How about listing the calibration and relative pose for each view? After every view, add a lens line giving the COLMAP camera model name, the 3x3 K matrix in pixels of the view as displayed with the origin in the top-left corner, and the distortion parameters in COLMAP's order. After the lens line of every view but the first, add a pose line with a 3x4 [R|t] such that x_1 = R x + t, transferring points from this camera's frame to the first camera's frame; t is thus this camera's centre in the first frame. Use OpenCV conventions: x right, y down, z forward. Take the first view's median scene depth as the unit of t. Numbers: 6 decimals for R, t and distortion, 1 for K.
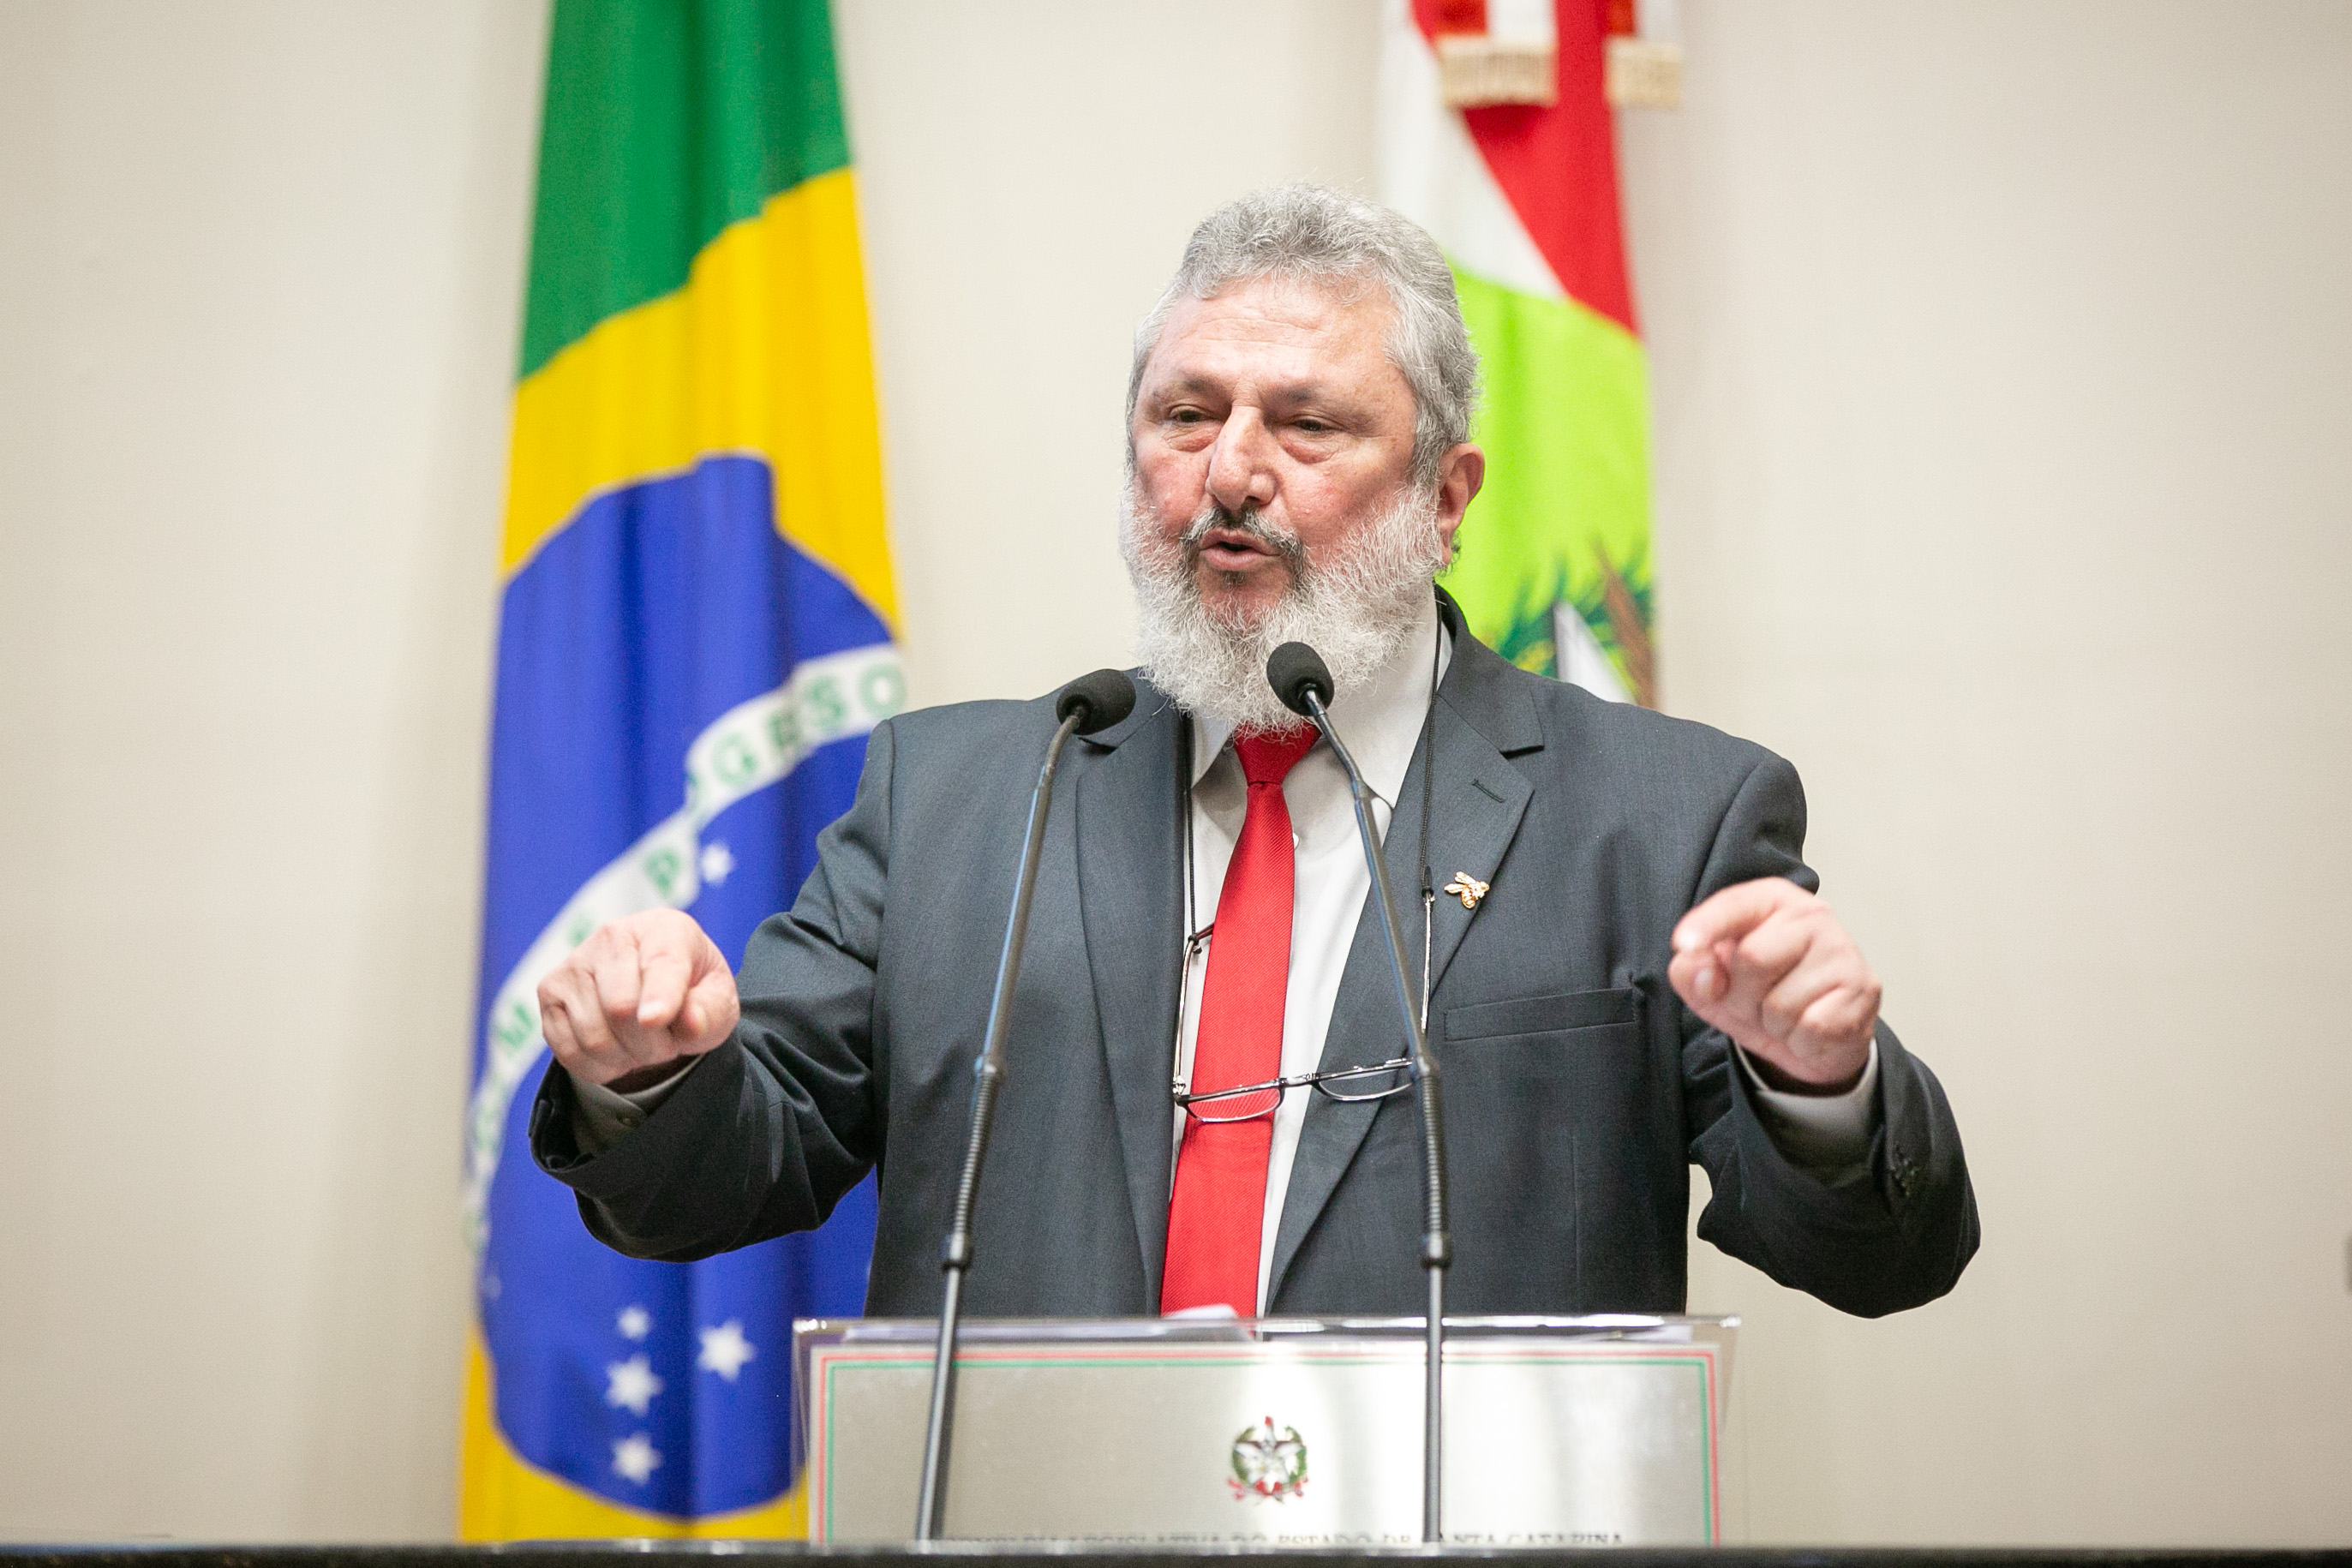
lens RADIAL K [[10457.2, 0, 1169.3], [0, 10457.2, 783.6], [0, 0, 1]] dist [0.008399, 0.000000]
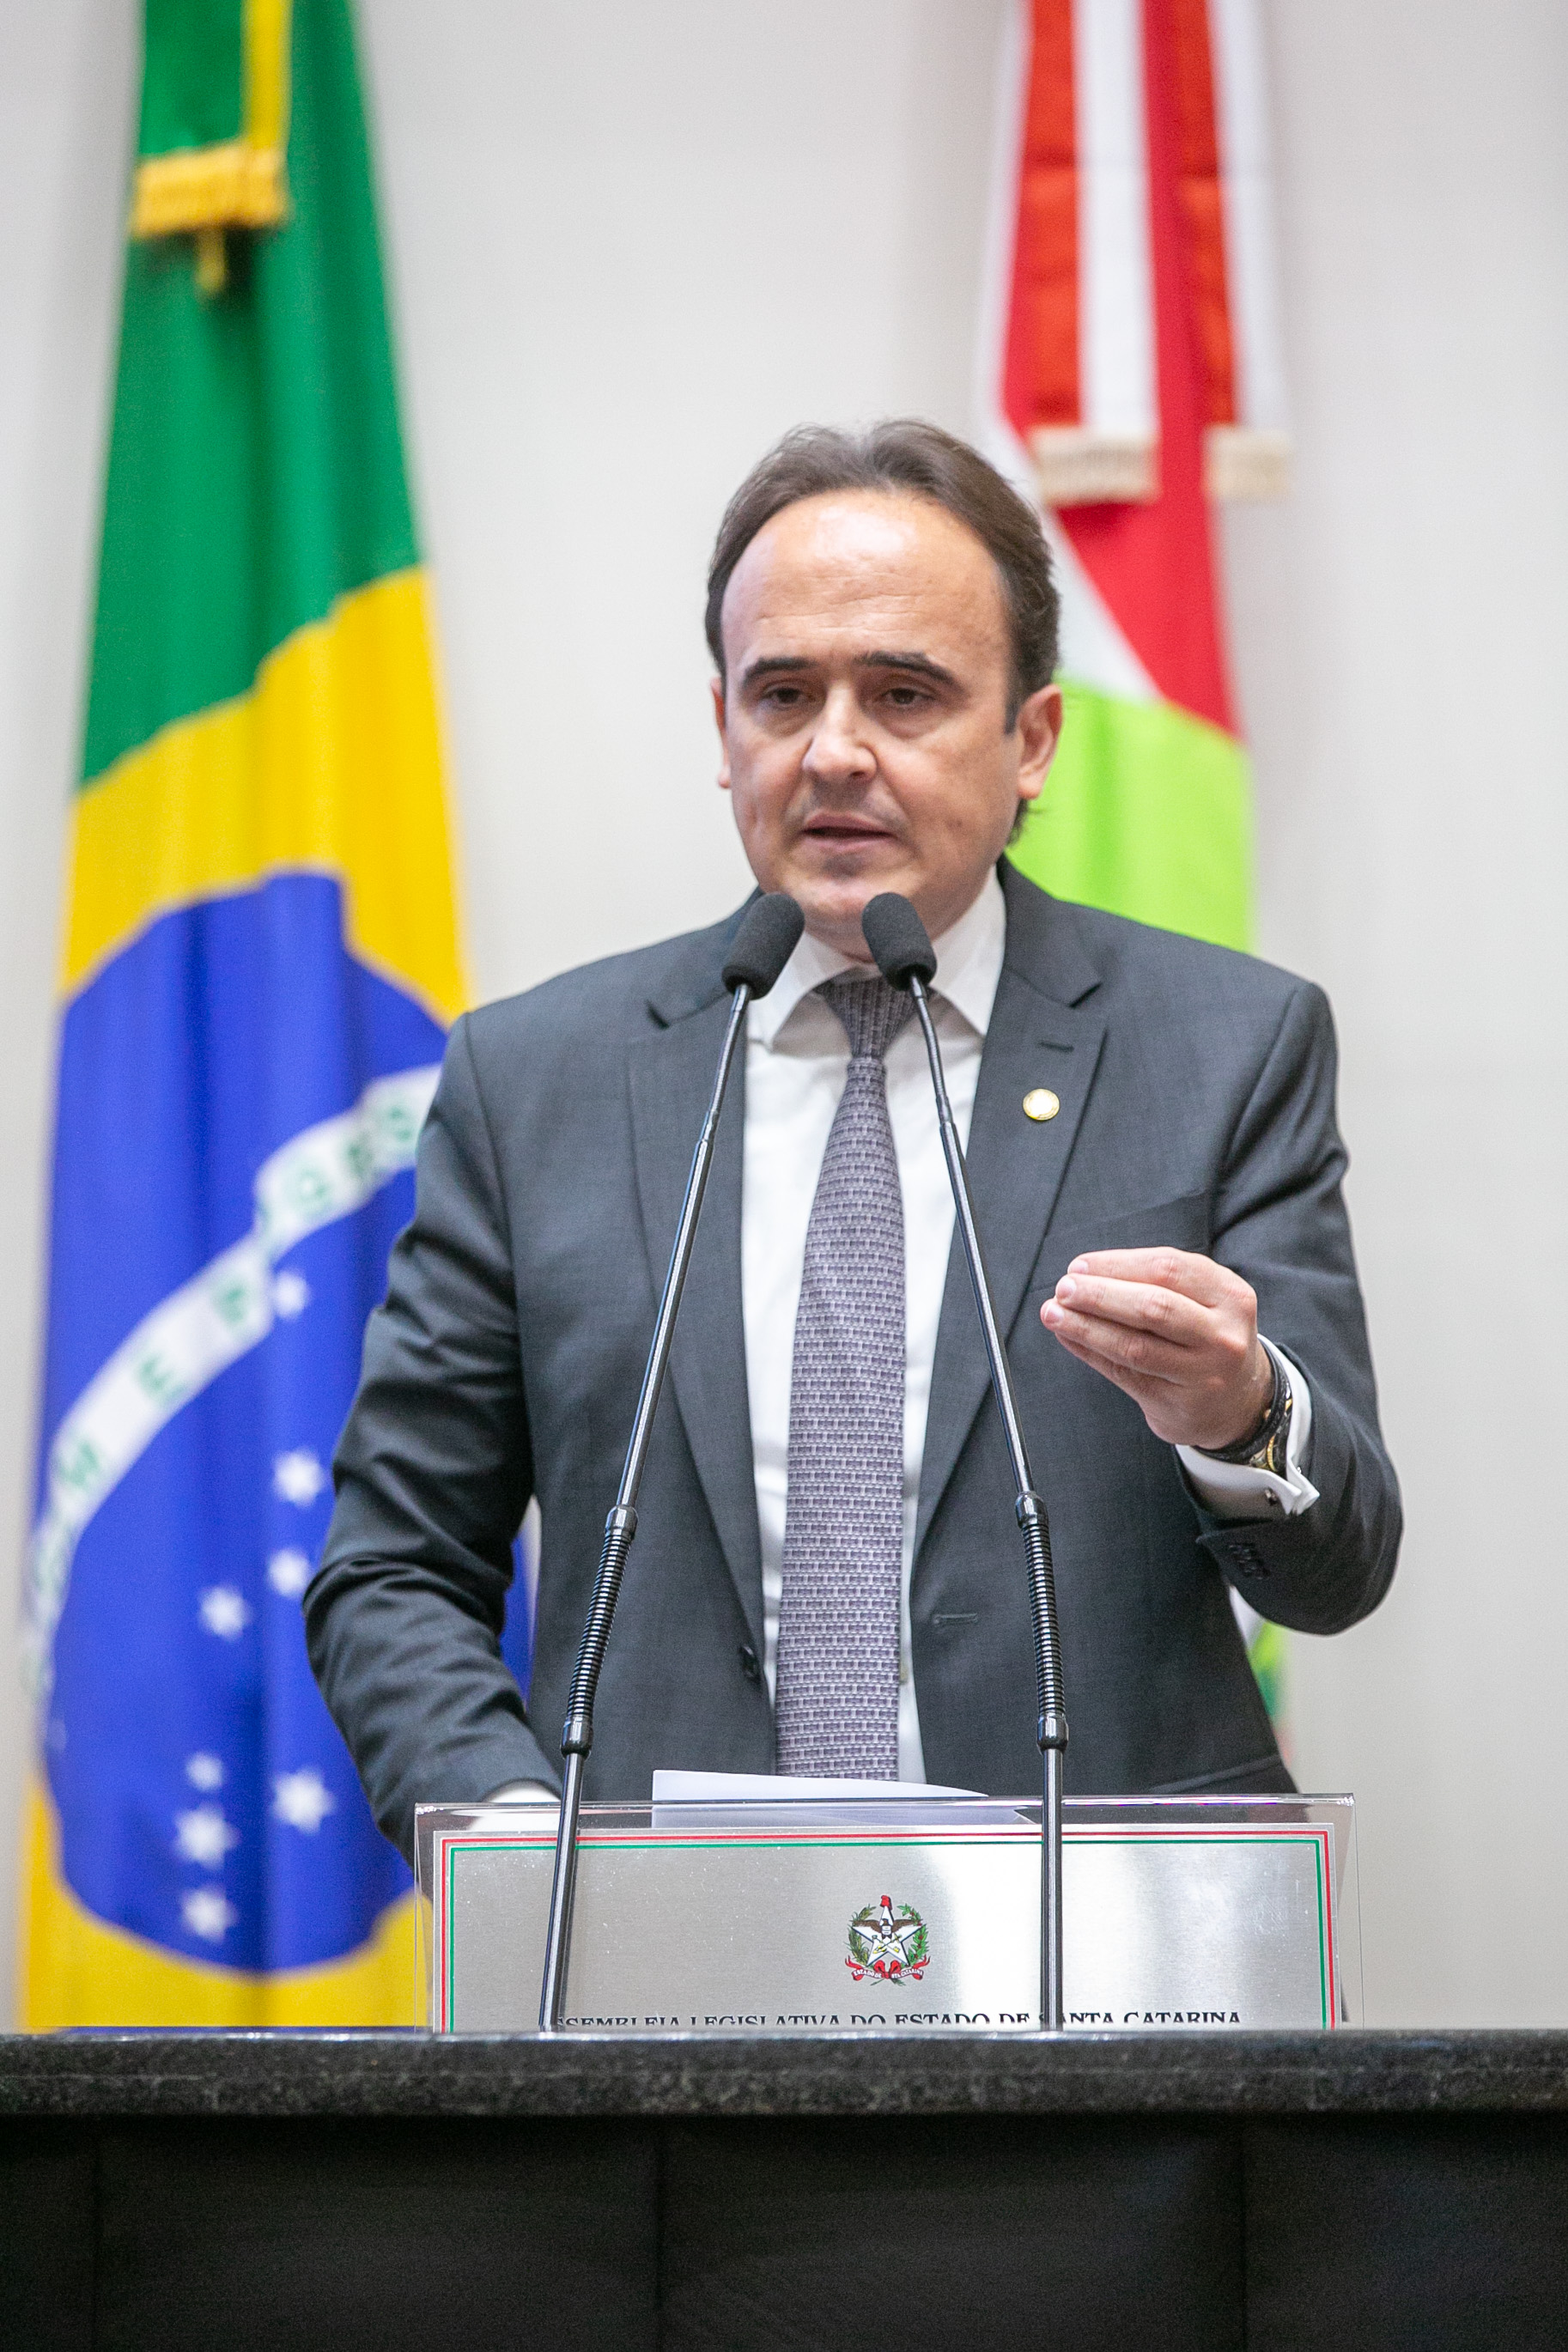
lens RADIAL K [[12163.6, 0, 794.2], [0, 12163.6, 1176.1], [0, 0, 1]] dist [0.564107, 0.000000]
pose [[0.999941, -0.004378, 0.009954, -0.007899], [0.004256, 0.999916, 0.012206, -0.017005], [-0.010006, -0.012163, 0.999876, -0.125788]]
